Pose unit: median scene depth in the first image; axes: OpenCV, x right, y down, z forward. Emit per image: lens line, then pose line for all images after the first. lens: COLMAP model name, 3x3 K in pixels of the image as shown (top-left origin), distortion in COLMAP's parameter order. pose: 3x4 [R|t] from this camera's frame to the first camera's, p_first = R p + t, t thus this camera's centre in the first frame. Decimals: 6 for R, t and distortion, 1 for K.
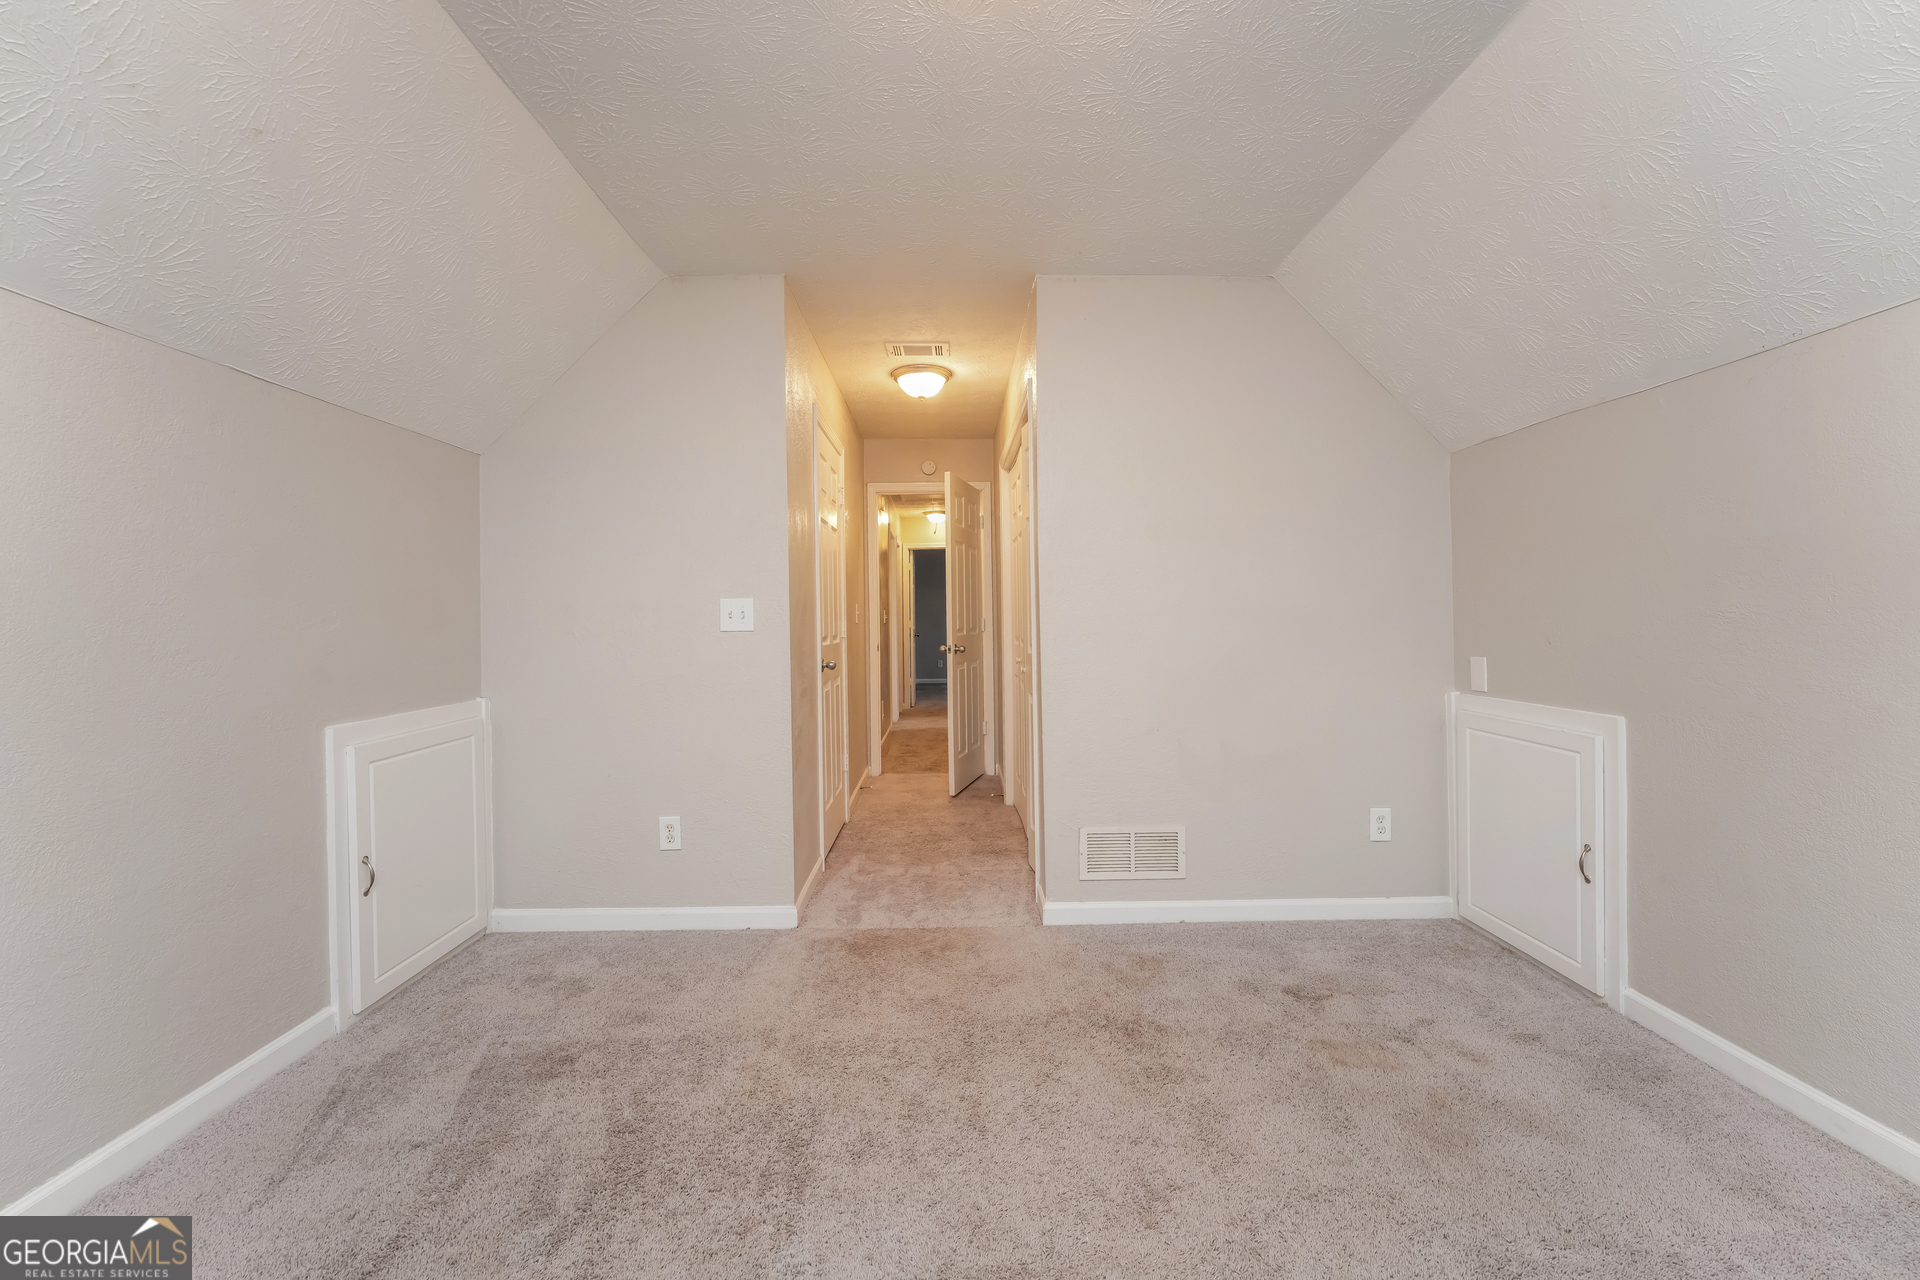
lens RADIAL K [[779.8, 0, 965.5], [0, 779.8, 643.9], [0, 0, 1]] dist [-0.024757, 0.000133]
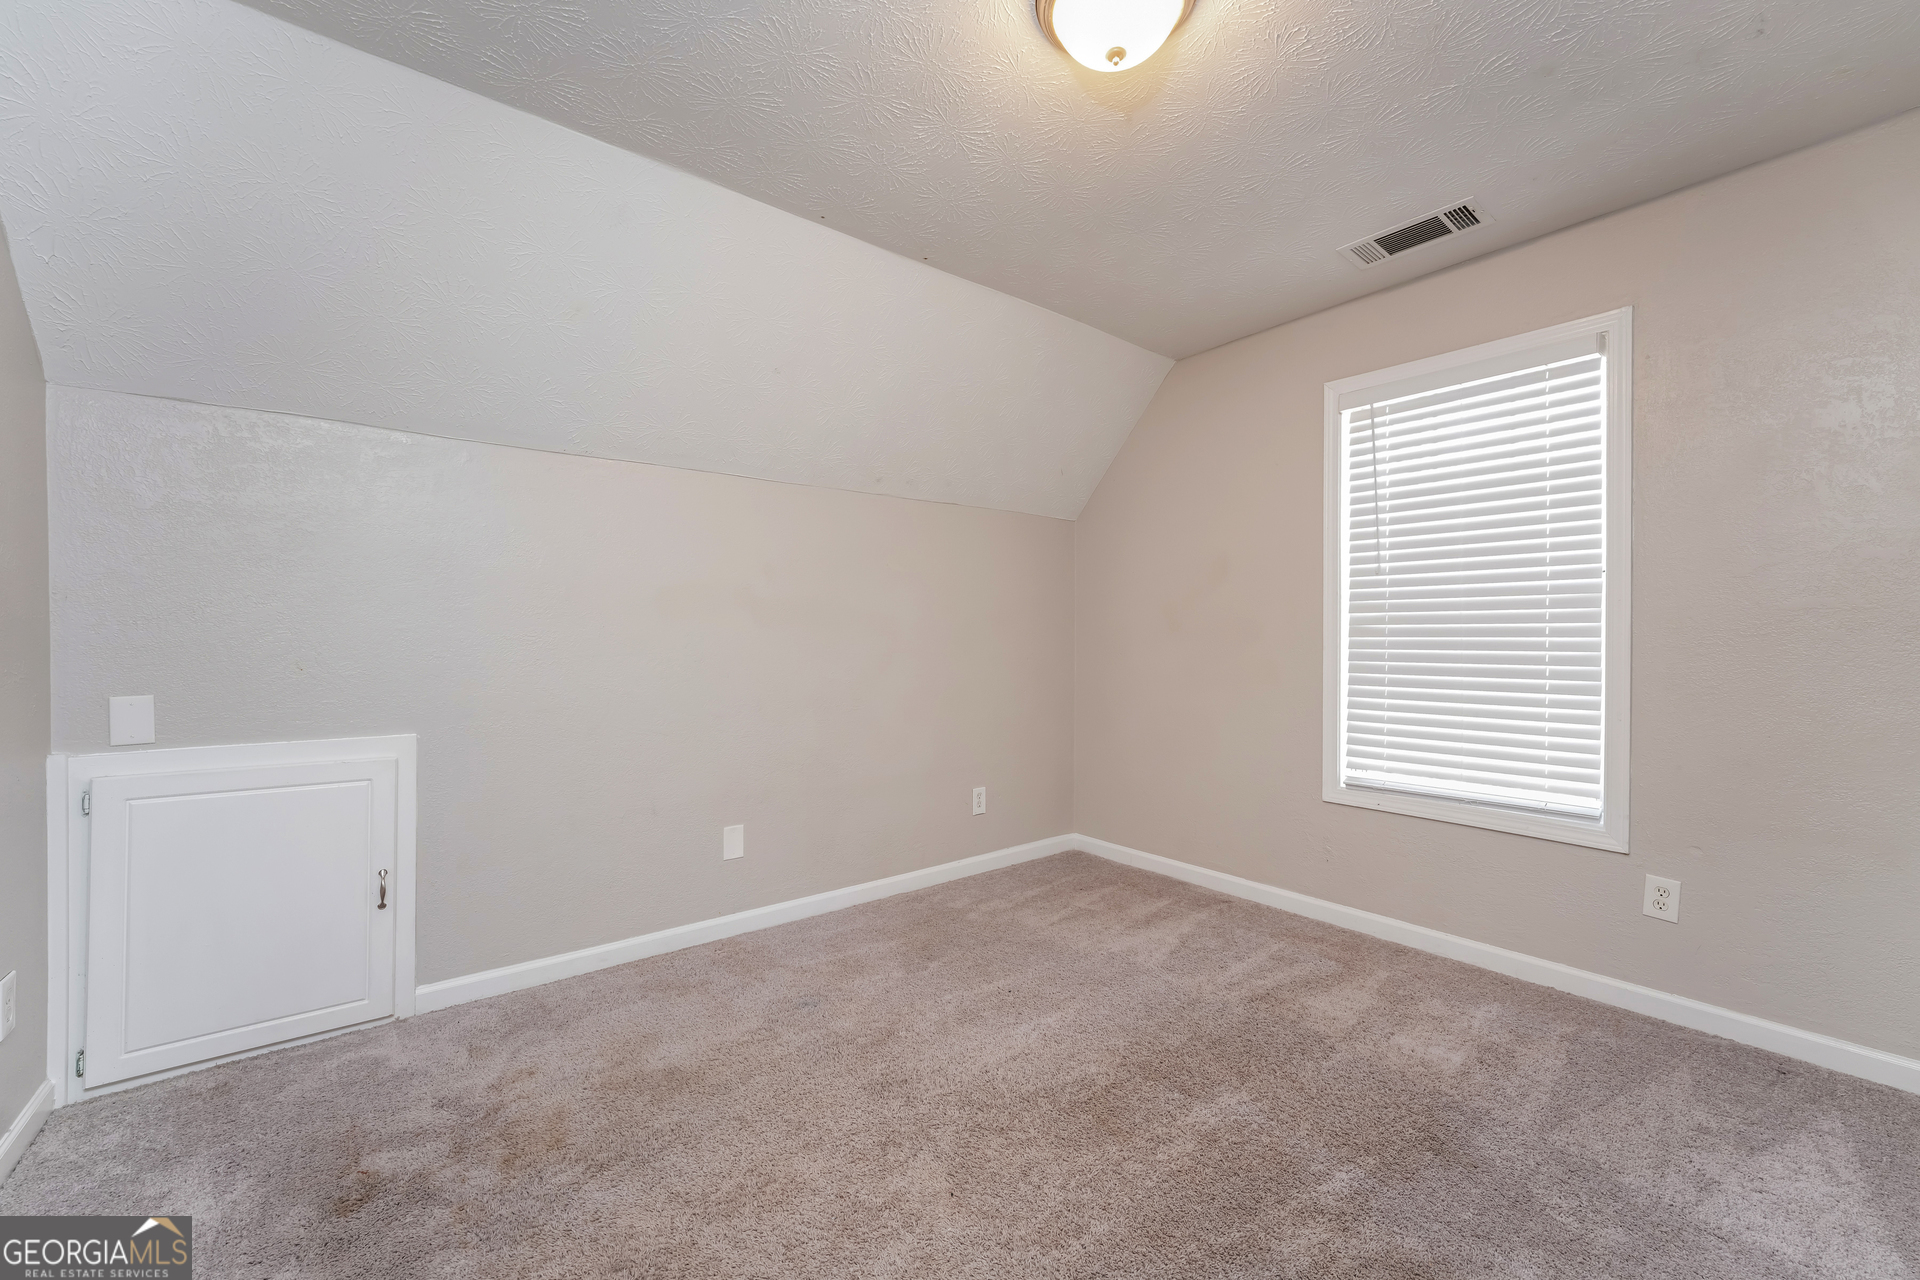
lens RADIAL K [[779.8, 0, 965.5], [0, 779.8, 643.9], [0, 0, 1]] dist [-0.024757, 0.000133]
pose [[-0.619191, -0.004951, 0.785225, -0.441119], [0.026937, 0.999258, 0.027541, -0.037599], [-0.784779, 0.038204, -0.618598, 1.038058]]
